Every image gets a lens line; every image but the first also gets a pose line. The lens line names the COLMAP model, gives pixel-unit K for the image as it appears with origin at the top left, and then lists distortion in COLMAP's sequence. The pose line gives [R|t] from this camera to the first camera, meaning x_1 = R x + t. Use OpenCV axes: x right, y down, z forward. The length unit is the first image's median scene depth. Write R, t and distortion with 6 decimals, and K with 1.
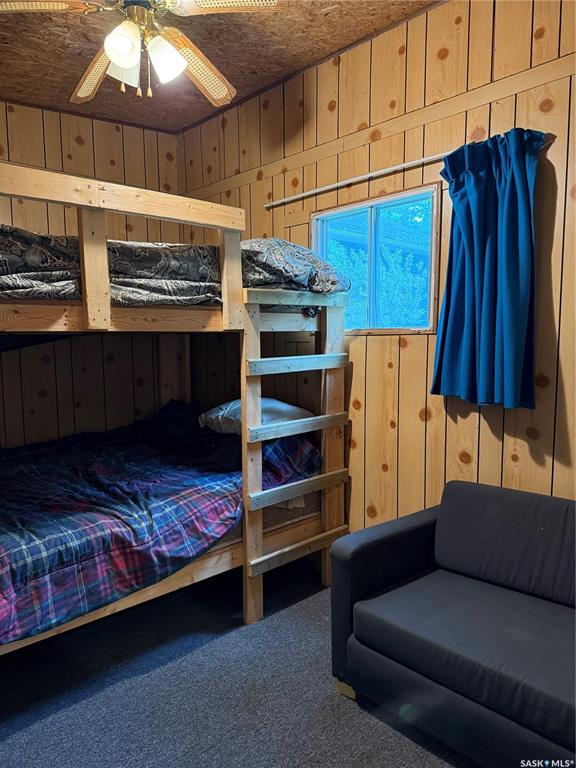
lens RADIAL K [[537.9, 0, 286.7], [0, 537.9, 392.6], [0, 0, 1]] dist [0.160700, -0.295935]
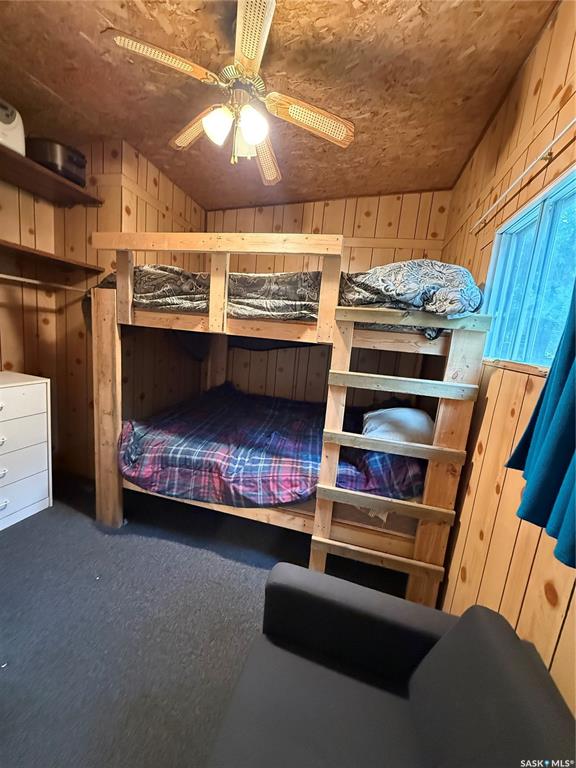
lens RADIAL K [[308.5, 0, 288.0], [0, 308.5, 384.0], [0, 0, 1]] dist [-0.001201, -0.000564]
pose [[0.529516, 0.197338, -0.825028, 0.442829], [-0.185004, 0.976019, 0.114715, -0.095532], [0.827881, 0.091890, 0.553326, 0.604472]]
